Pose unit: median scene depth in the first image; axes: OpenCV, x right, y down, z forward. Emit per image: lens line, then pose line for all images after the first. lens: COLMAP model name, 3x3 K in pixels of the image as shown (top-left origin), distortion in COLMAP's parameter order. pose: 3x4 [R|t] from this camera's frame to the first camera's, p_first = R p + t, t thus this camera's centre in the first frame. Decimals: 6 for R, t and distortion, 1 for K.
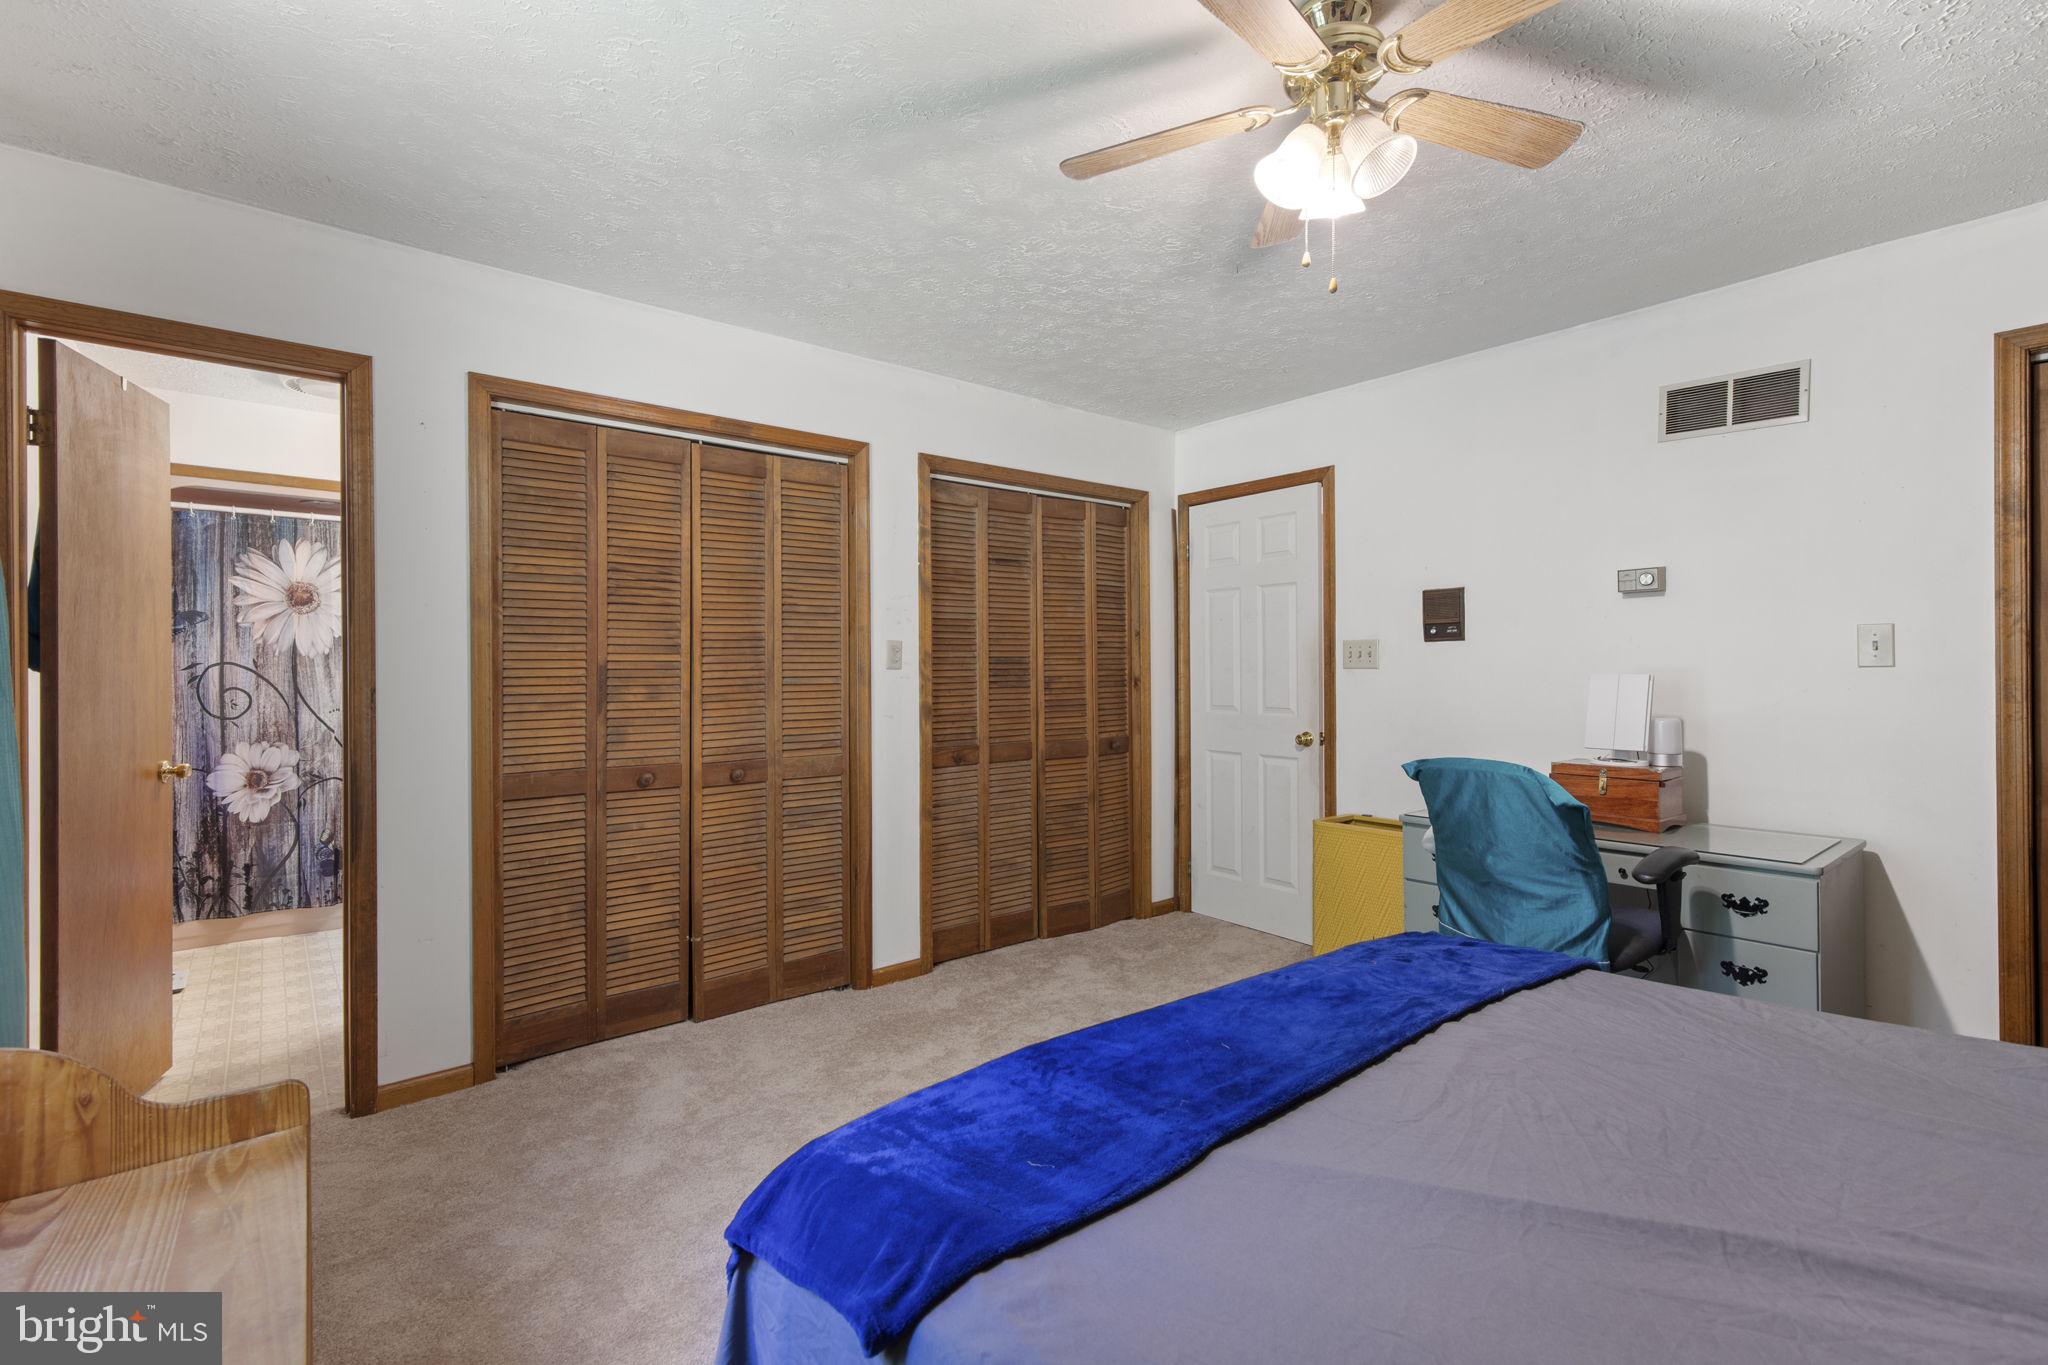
lens RADIAL K [[915.3, 0, 1022.8], [0, 915.3, 672.5], [0, 0, 1]] dist [0.005210, 0.000735]
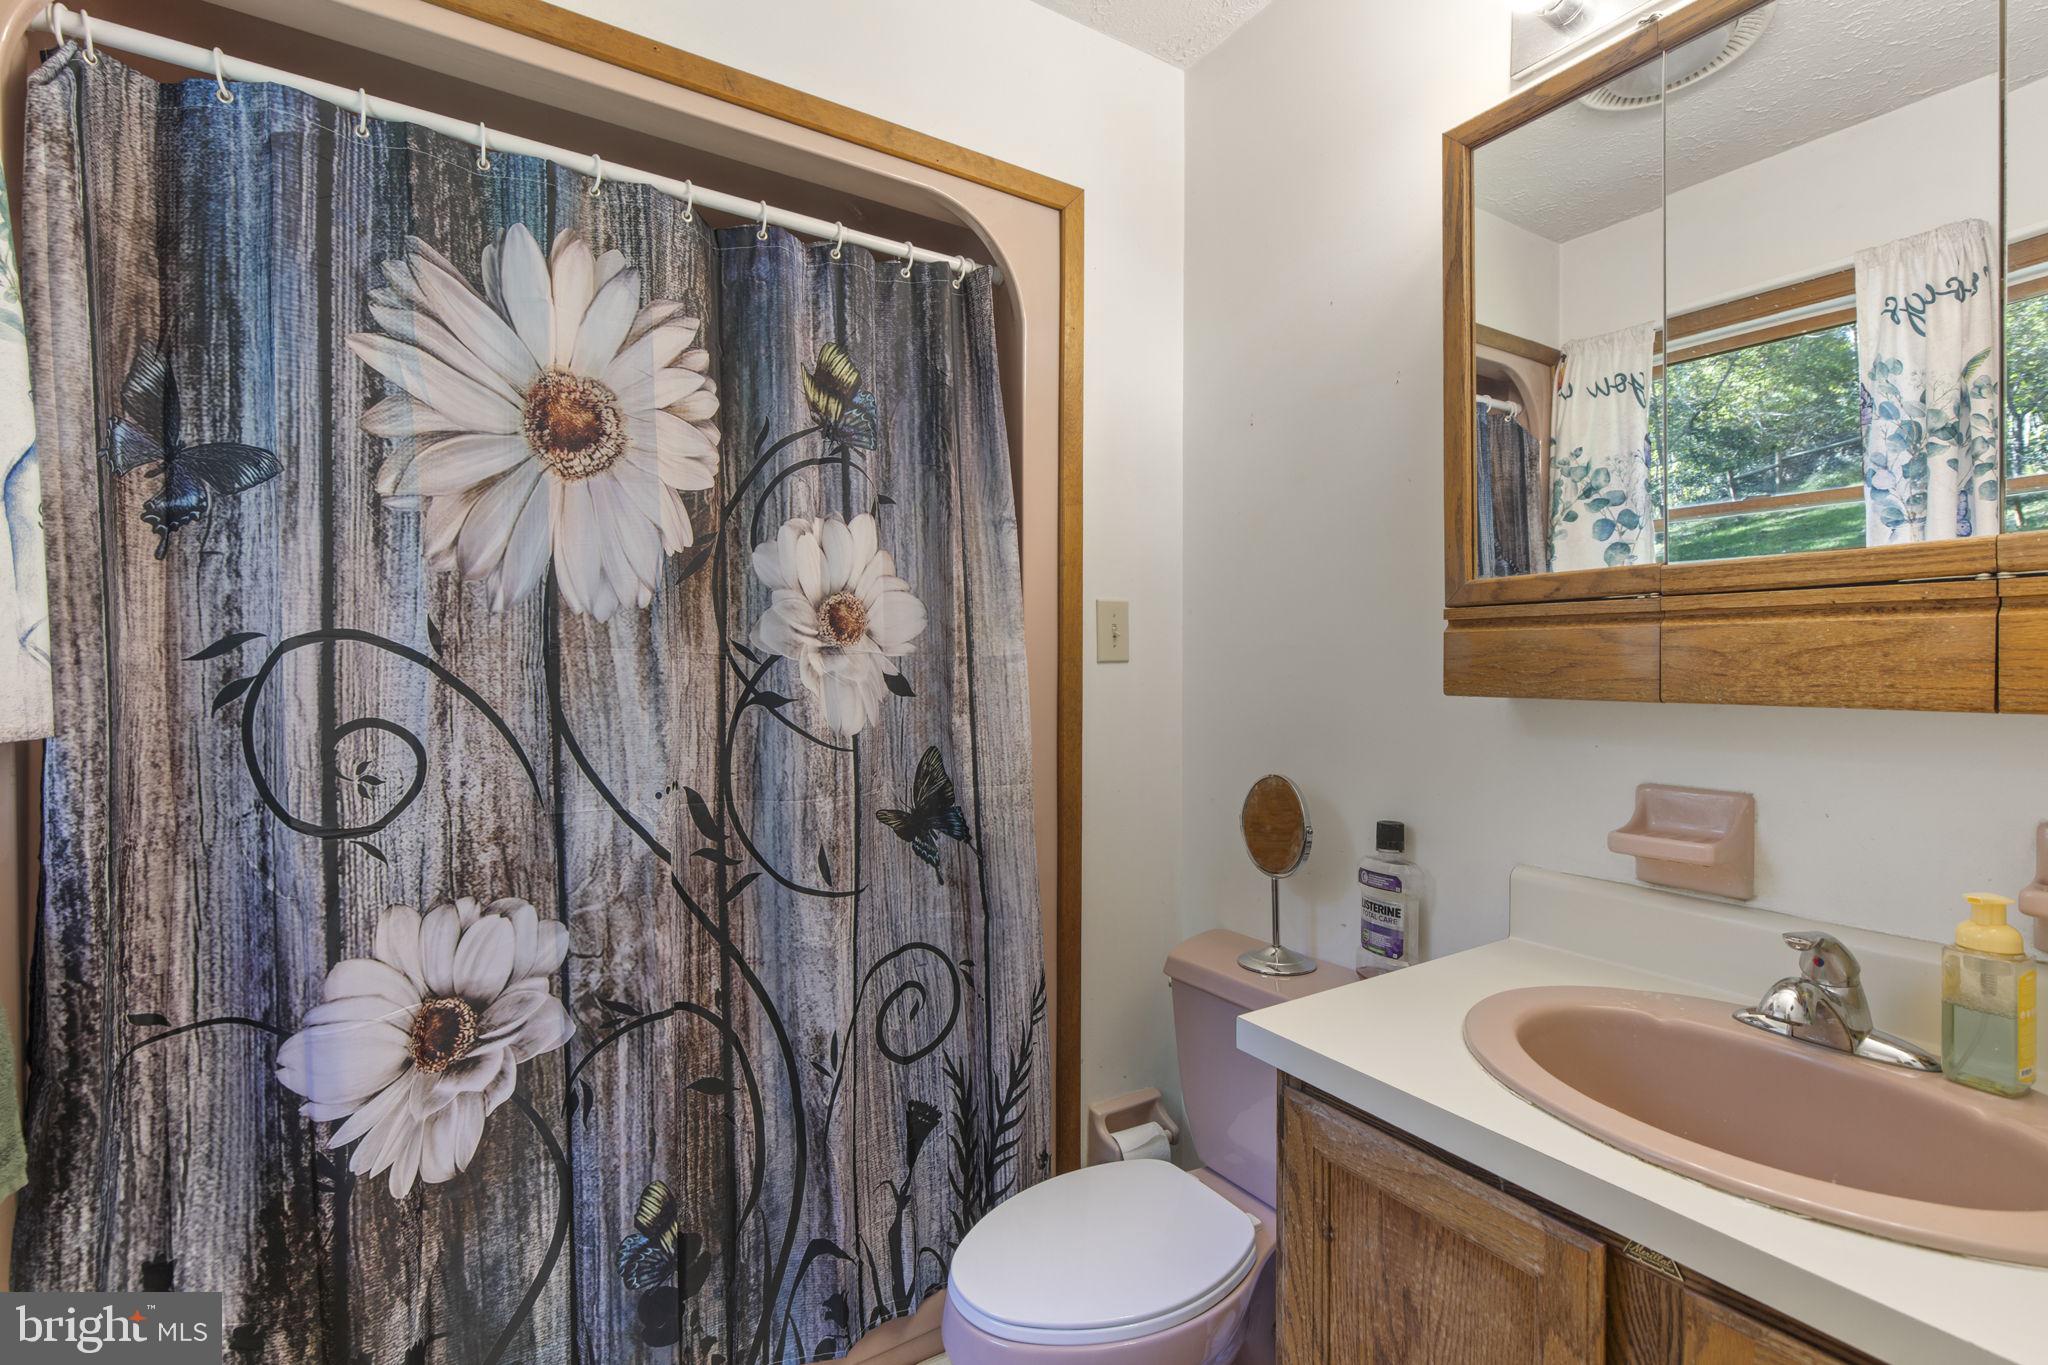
lens RADIAL K [[915.3, 0, 1022.8], [0, 915.3, 672.5], [0, 0, 1]] dist [0.005210, 0.000735]
pose [[0.995444, 0.003646, -0.095277, -0.622429], [-0.002315, 0.999898, 0.014071, -0.002875], [0.095318, -0.013786, 0.995351, 0.728300]]
